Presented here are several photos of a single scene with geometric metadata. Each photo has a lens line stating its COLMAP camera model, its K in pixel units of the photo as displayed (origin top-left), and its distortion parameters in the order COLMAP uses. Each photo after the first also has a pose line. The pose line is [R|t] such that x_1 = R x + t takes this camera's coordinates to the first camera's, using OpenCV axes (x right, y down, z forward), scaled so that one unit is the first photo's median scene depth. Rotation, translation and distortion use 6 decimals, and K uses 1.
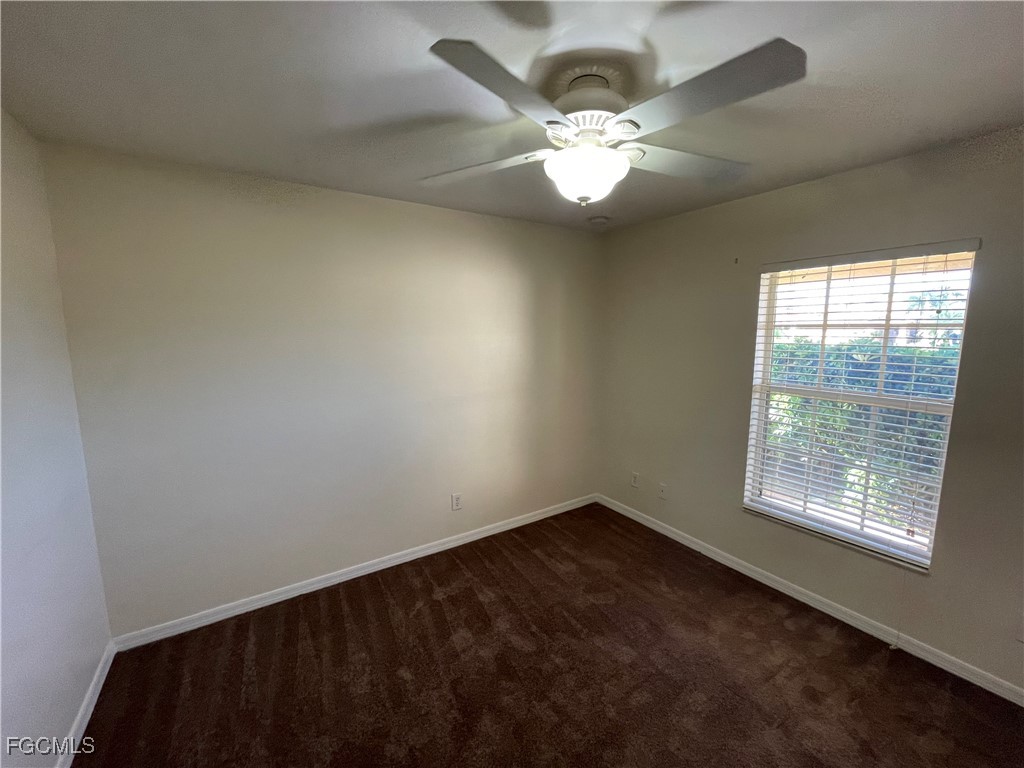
lens RADIAL K [[412.9, 0, 512.0], [0, 412.9, 384.0], [0, 0, 1]] dist [-0.001558, -0.000257]
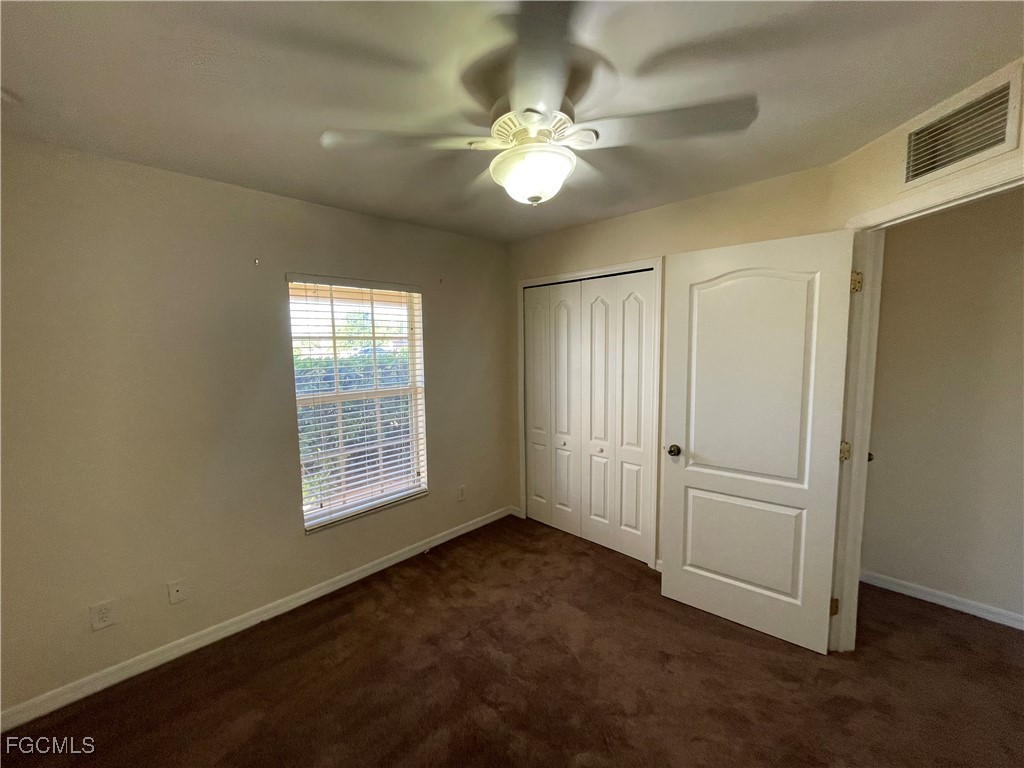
lens RADIAL K [[412.9, 0, 512.0], [0, 412.9, 384.0], [0, 0, 1]] dist [-0.001558, -0.000257]
pose [[-0.219173, -0.100842, 0.970461, -0.469798], [0.133435, 0.982201, 0.132197, -0.101199], [-0.966519, 0.158467, -0.201816, 0.783041]]
